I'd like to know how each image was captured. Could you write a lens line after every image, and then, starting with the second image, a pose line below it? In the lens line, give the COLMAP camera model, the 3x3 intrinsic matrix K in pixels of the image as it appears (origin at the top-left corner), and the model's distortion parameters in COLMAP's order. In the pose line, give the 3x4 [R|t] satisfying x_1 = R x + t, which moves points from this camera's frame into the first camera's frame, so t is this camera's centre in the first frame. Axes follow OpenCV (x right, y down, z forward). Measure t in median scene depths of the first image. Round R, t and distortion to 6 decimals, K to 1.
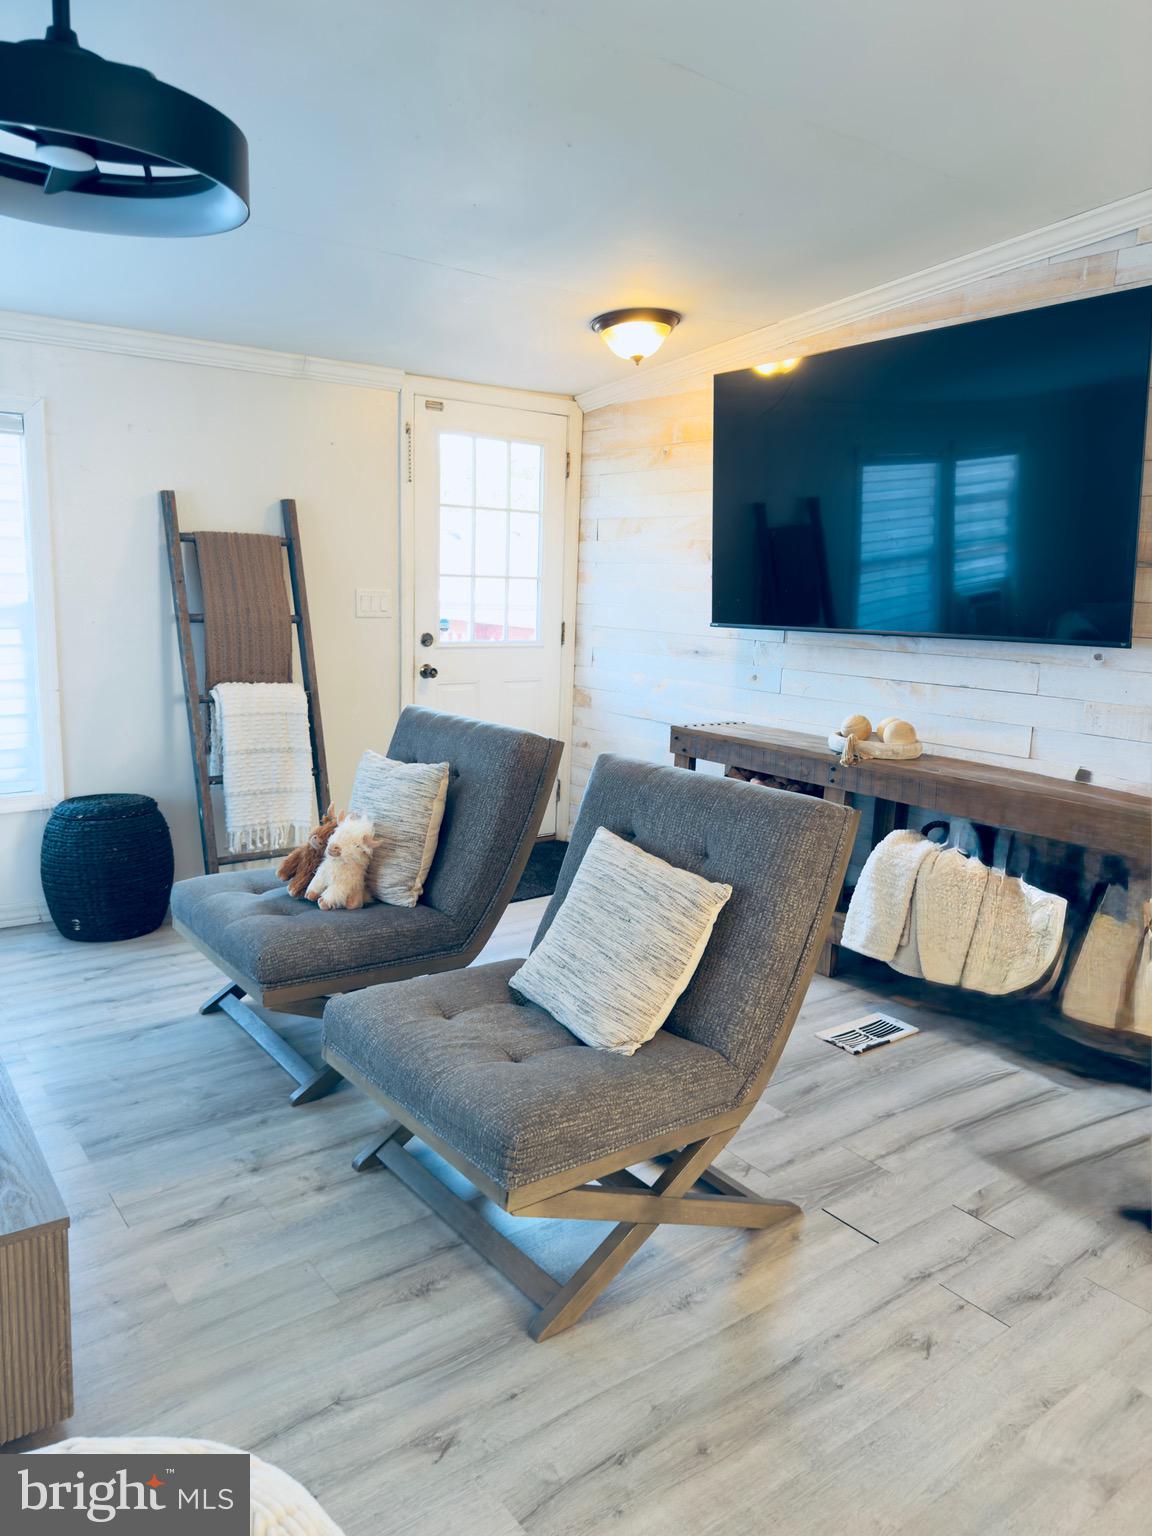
lens RADIAL K [[1080.9, 0, 584.2], [0, 1080.9, 766.8], [0, 0, 1]] dist [0.066387, -0.091786]
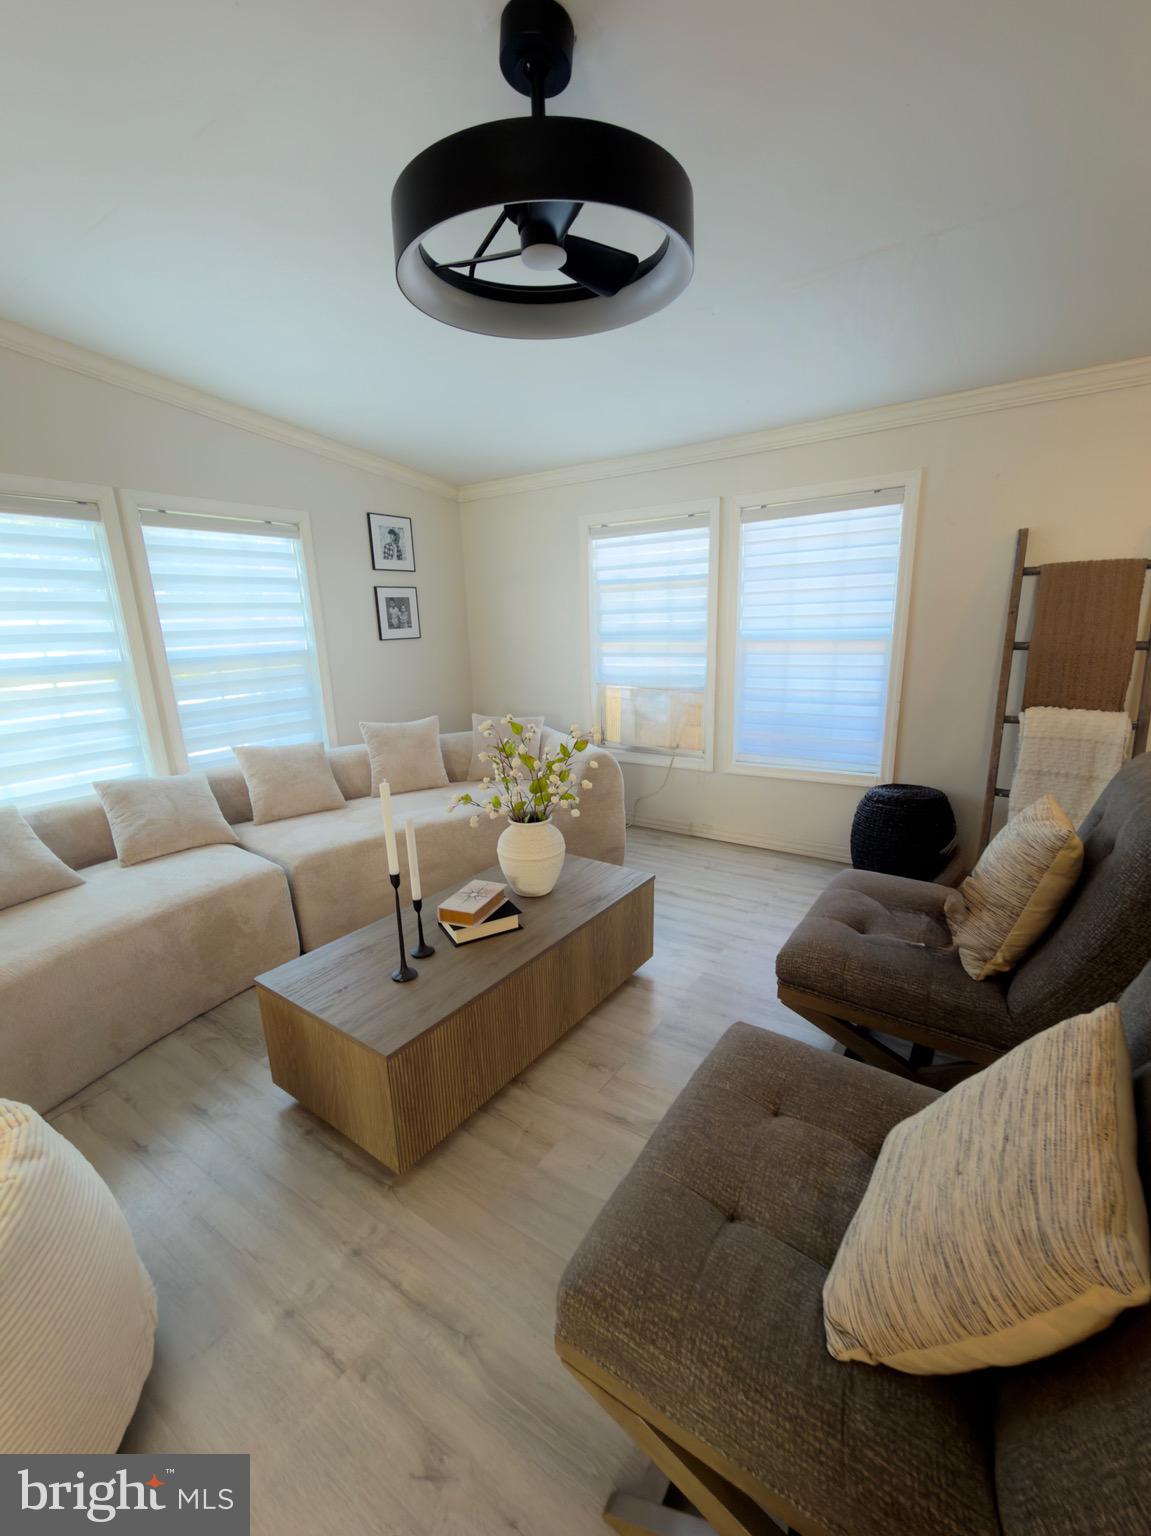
lens RADIAL K [[645.4, 0, 576.1], [0, 645.4, 795.8], [0, 0, 1]] dist [0.005489, 0.000297]
pose [[0.311782, 0.213358, -0.925889, 0.174187], [-0.122419, 0.975361, 0.183535, -0.065445], [0.942234, 0.056123, 0.330219, 0.452482]]
